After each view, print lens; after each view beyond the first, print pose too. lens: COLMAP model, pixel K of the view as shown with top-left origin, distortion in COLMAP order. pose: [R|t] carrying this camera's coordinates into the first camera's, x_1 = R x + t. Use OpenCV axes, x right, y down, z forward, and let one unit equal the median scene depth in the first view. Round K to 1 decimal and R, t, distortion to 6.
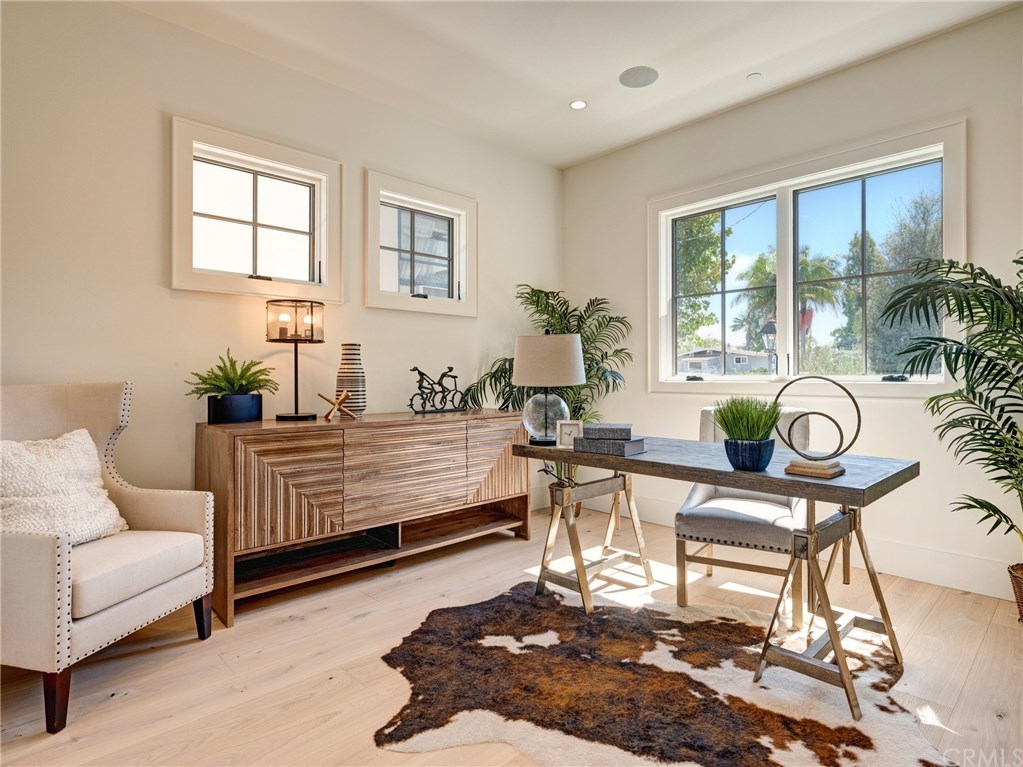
lens RADIAL K [[552.9, 0, 512.2], [0, 552.9, 377.4], [0, 0, 1]] dist [-0.002490, -0.002622]
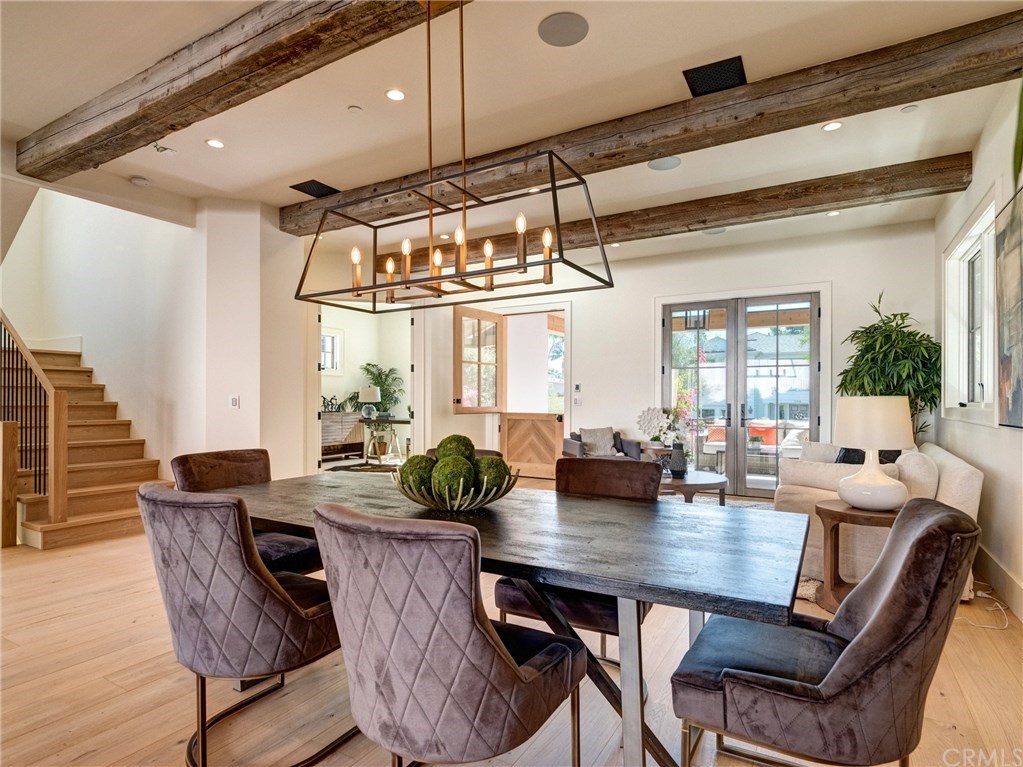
lens RADIAL K [[552.9, 0, 513.0], [0, 552.9, 390.0], [0, 0, 1]] dist [-0.002490, -0.002622]
pose [[0.960397, 0.008165, 0.278516, -0.026095], [-0.003484, 0.999844, -0.017297, -0.001834], [-0.278614, 0.015642, 0.960276, -1.870110]]
